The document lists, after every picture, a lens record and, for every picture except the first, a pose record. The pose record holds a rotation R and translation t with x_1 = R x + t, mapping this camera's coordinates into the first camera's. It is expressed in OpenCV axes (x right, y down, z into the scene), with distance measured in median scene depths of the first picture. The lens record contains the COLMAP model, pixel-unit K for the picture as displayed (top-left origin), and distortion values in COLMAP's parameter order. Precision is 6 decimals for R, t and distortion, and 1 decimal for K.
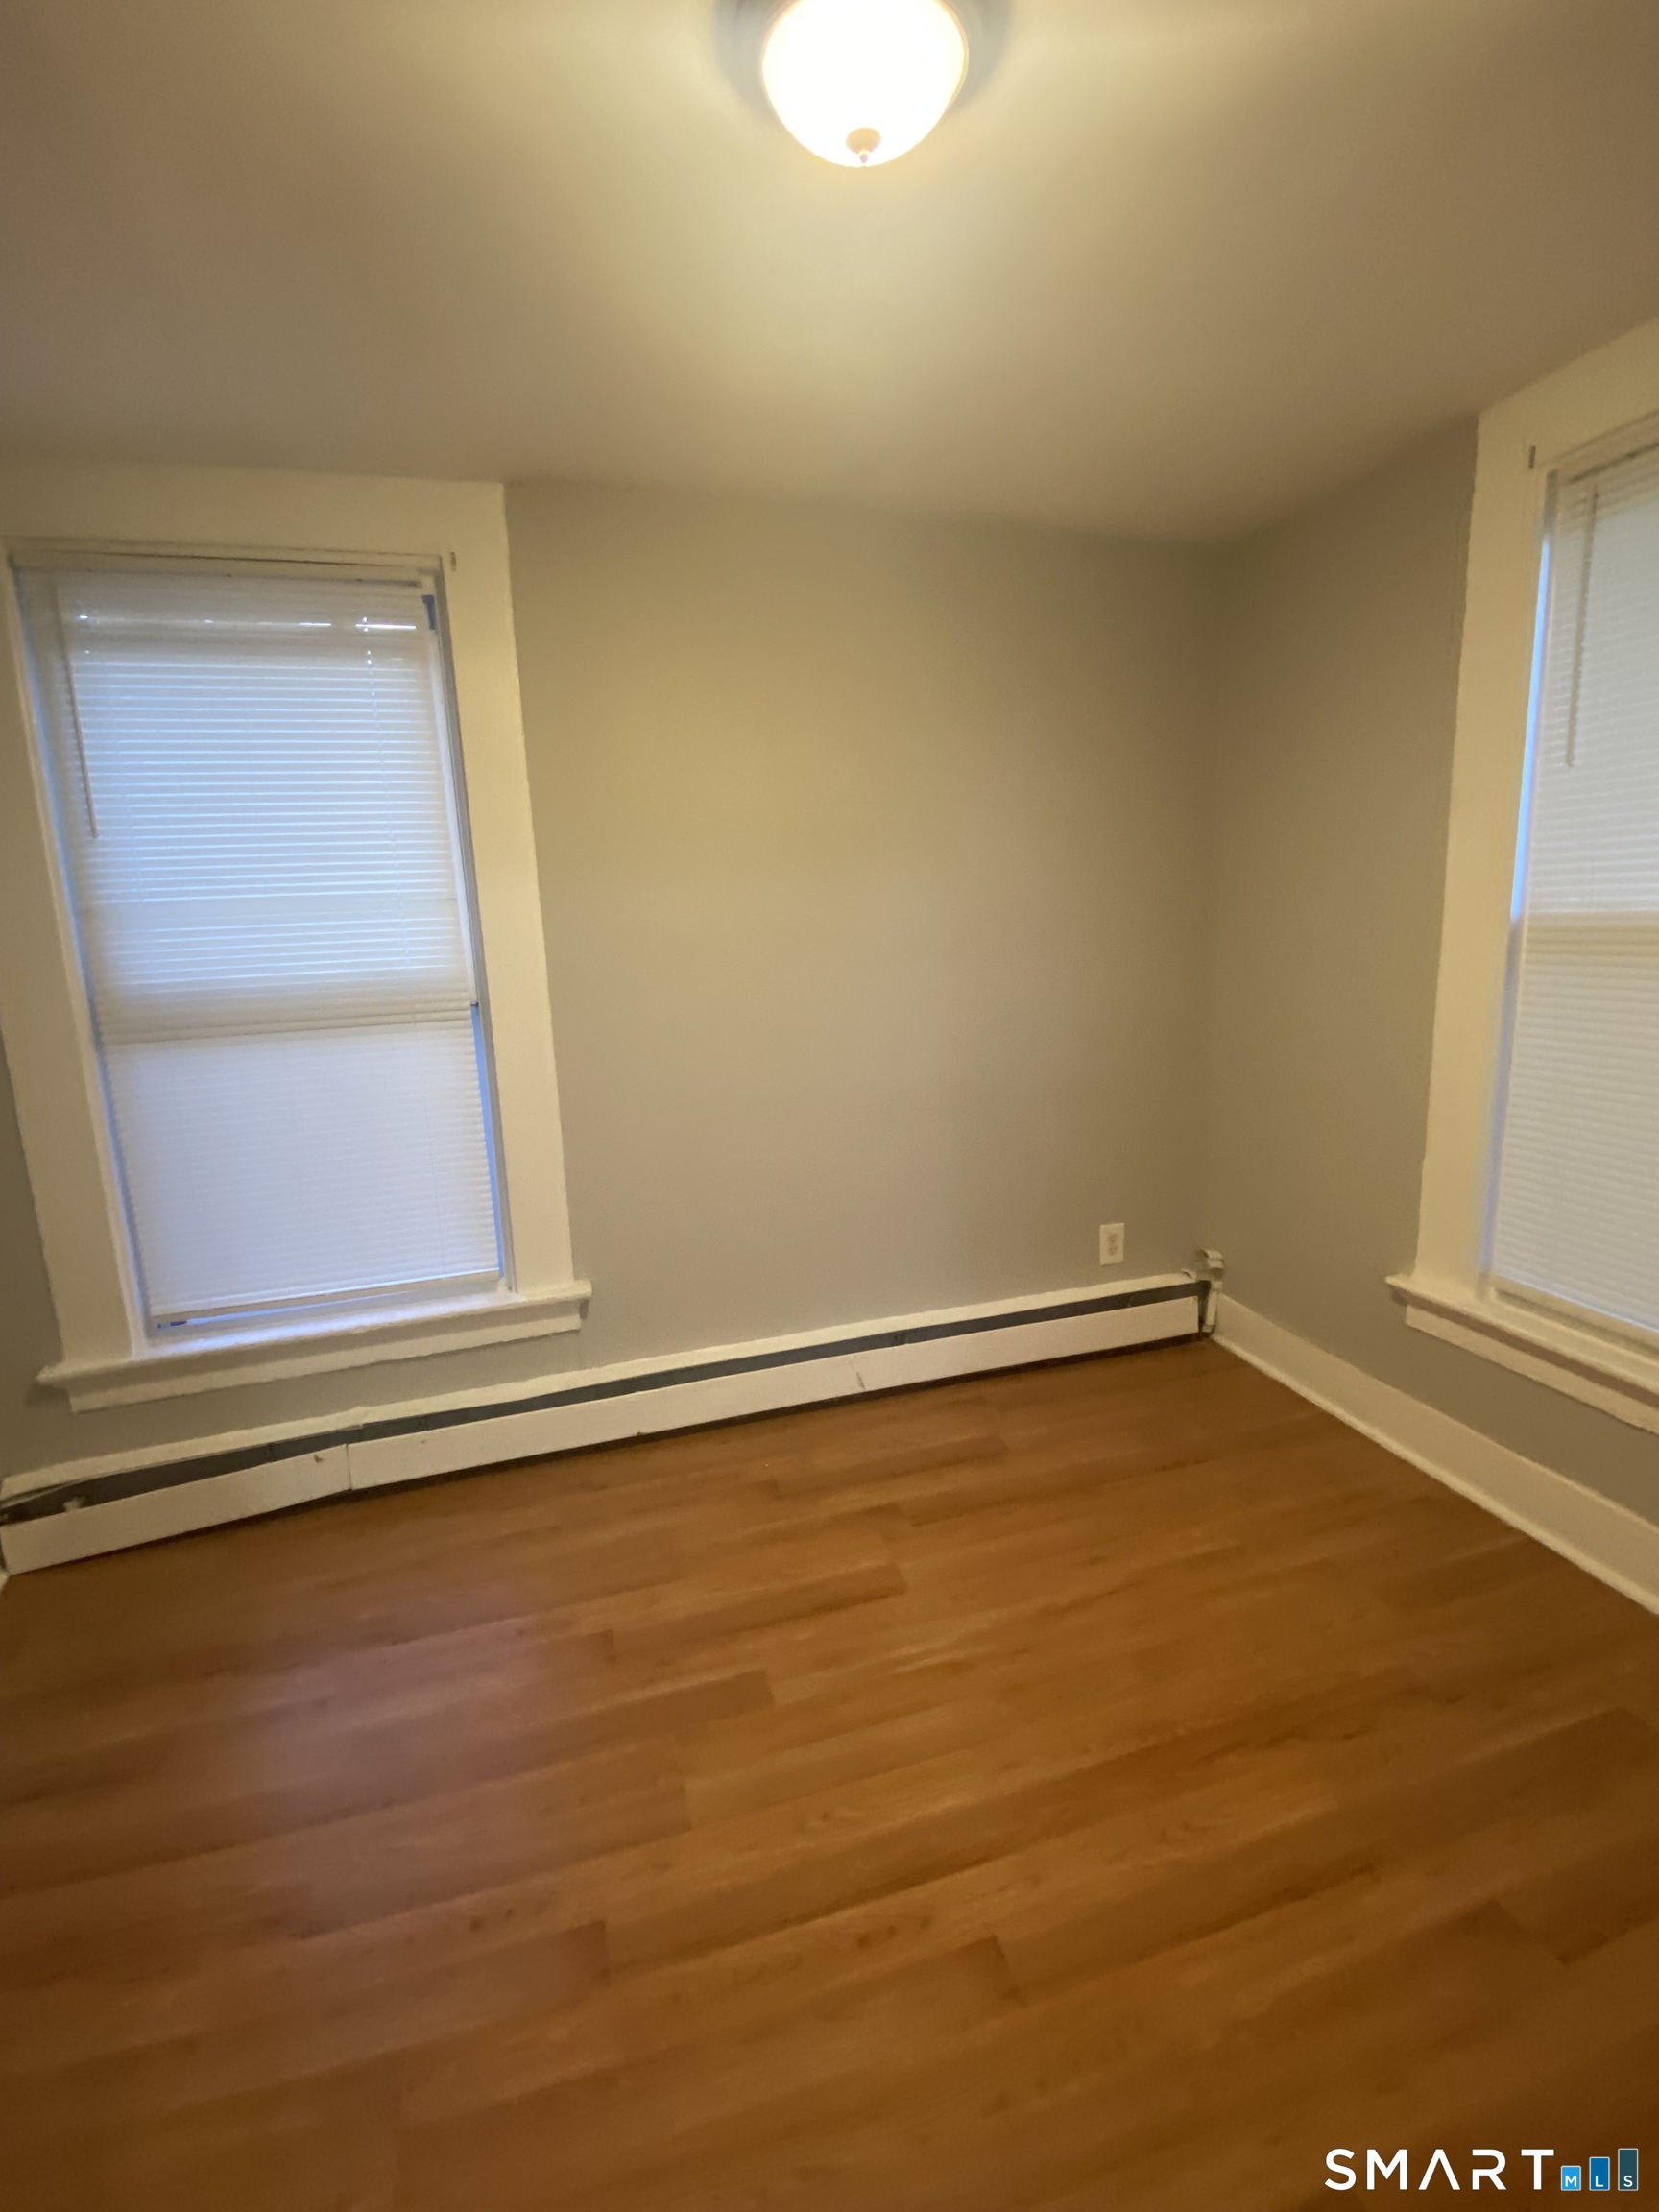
lens RADIAL K [[938.4, 0, 822.8], [0, 938.4, 1105.8], [0, 0, 1]] dist [0.000214, -0.014192]
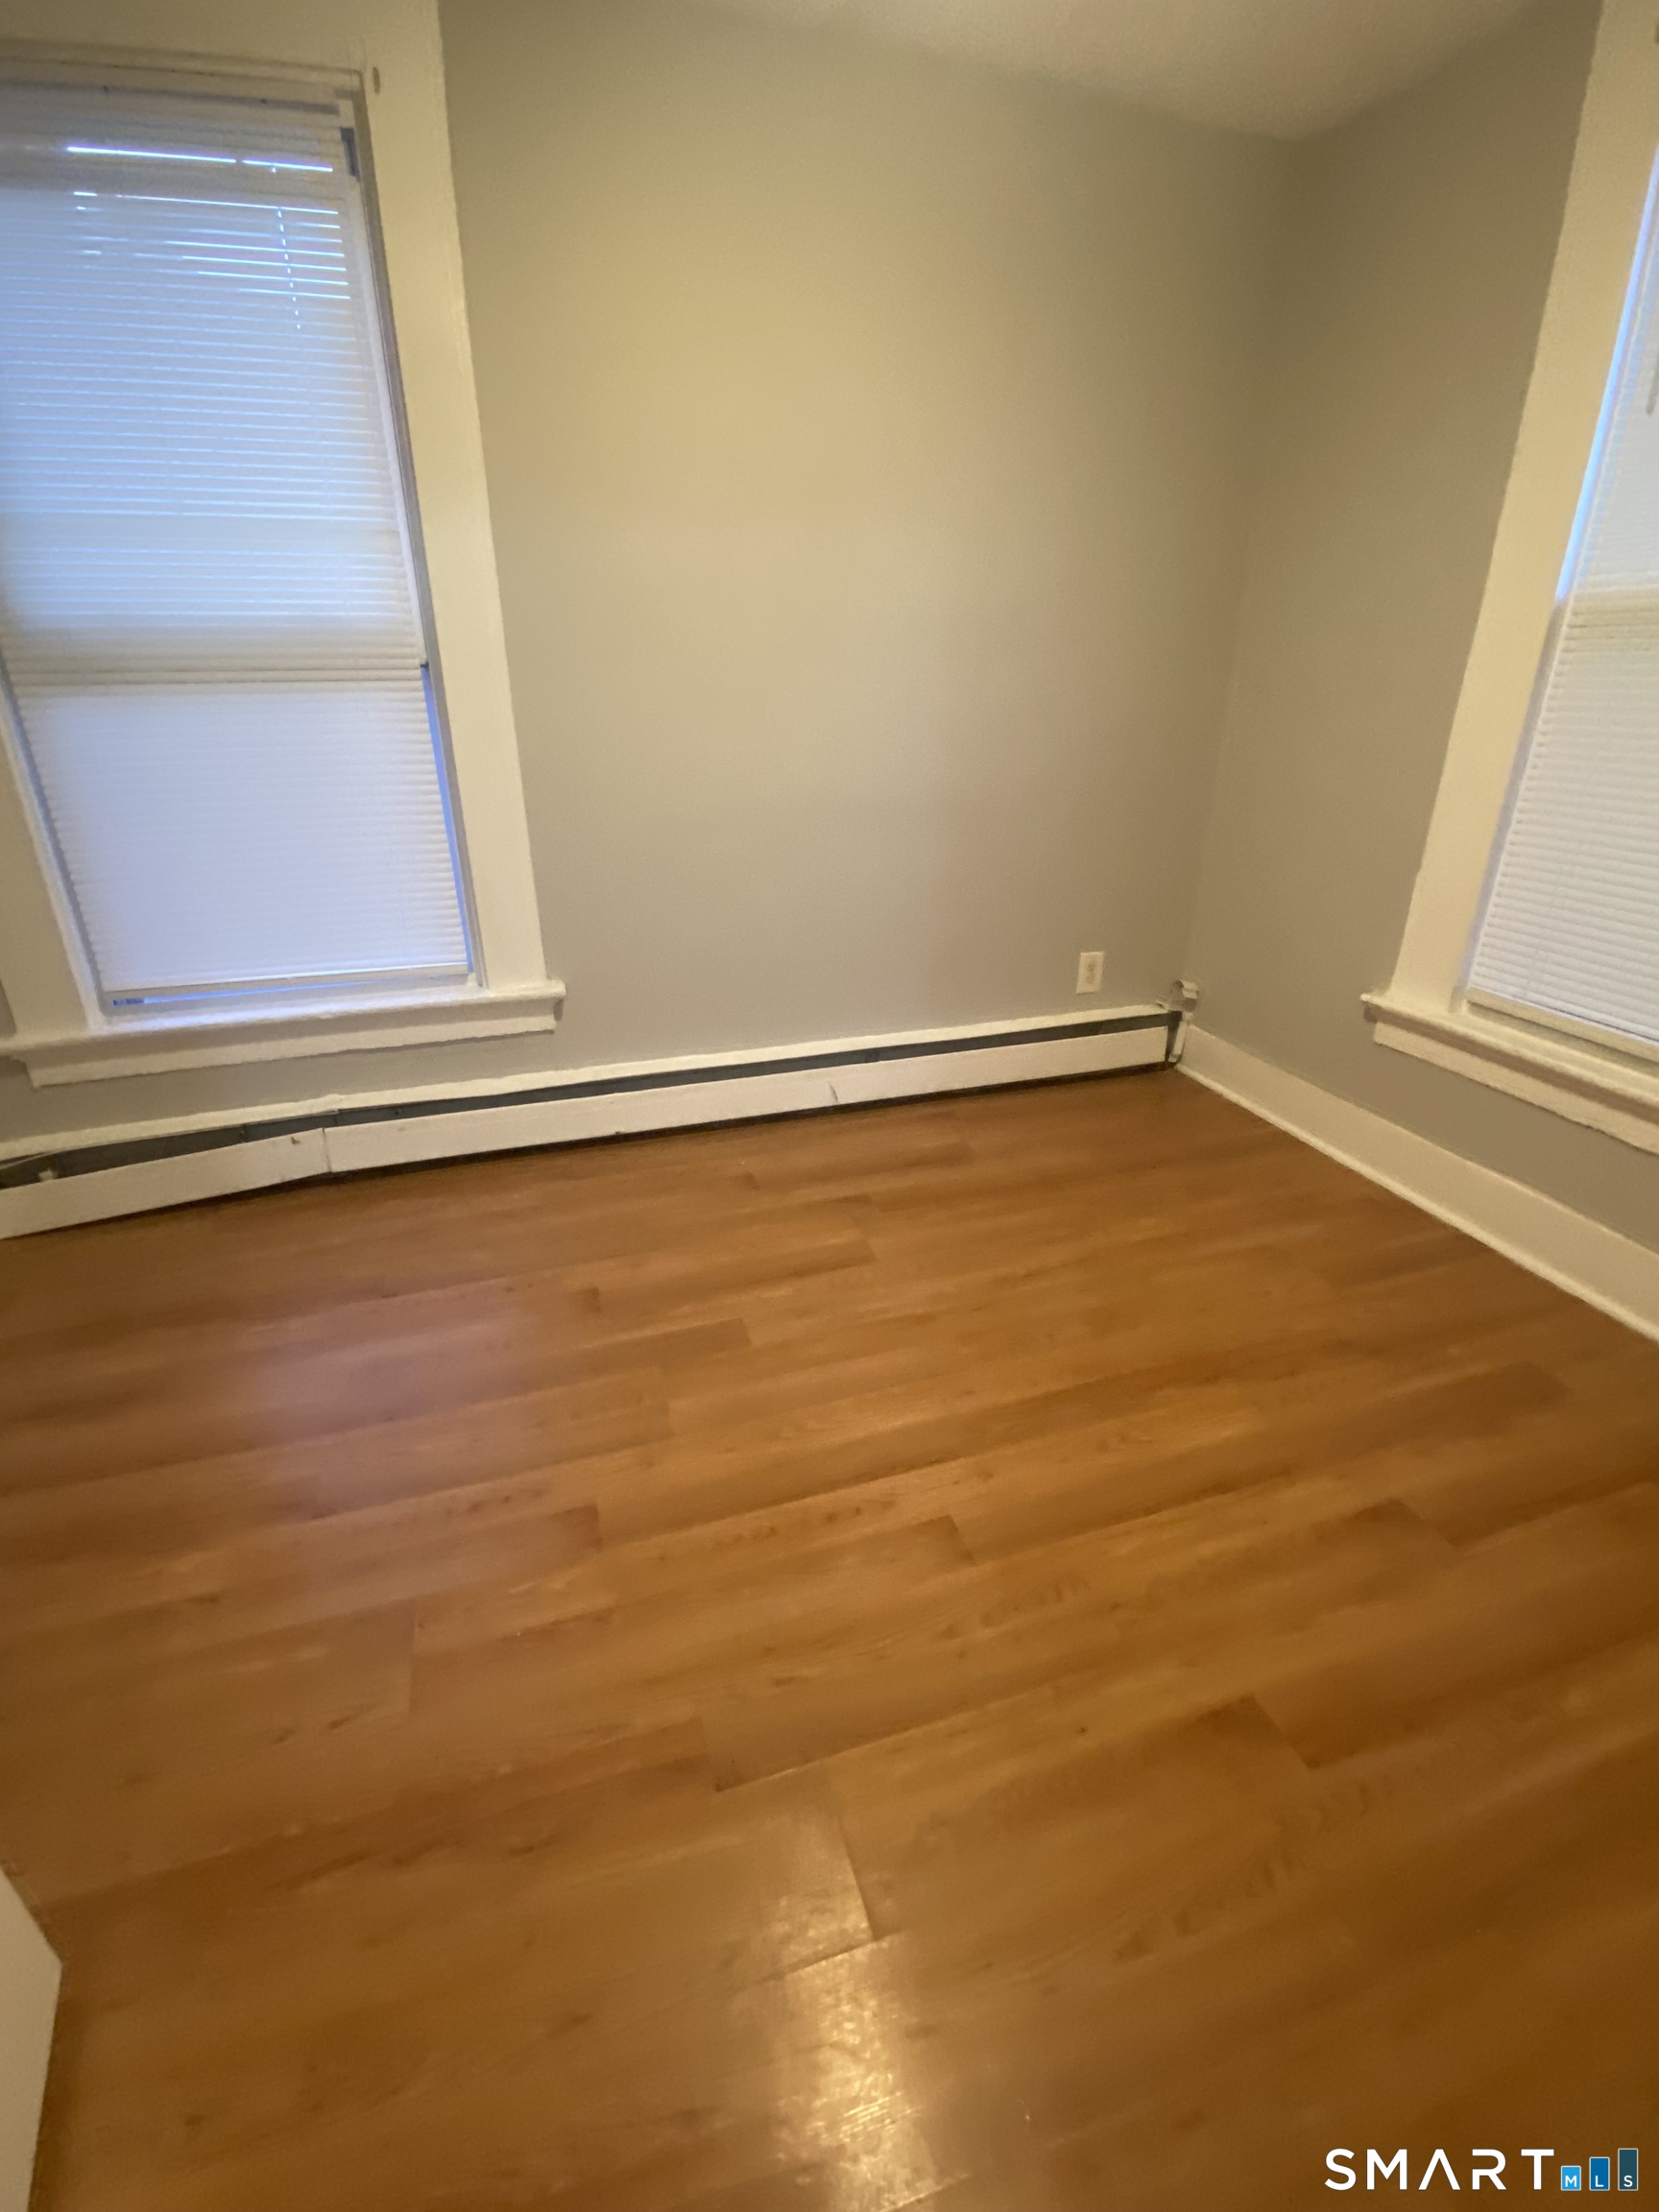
lens RADIAL K [[938.4, 0, 822.8], [0, 938.4, 1105.8], [0, 0, 1]] dist [0.000214, -0.014192]
pose [[0.998978, 0.024631, 0.037902, -0.012688], [-0.032525, 0.973977, 0.224302, 0.100076], [-0.031391, -0.225306, 0.973782, 0.011615]]
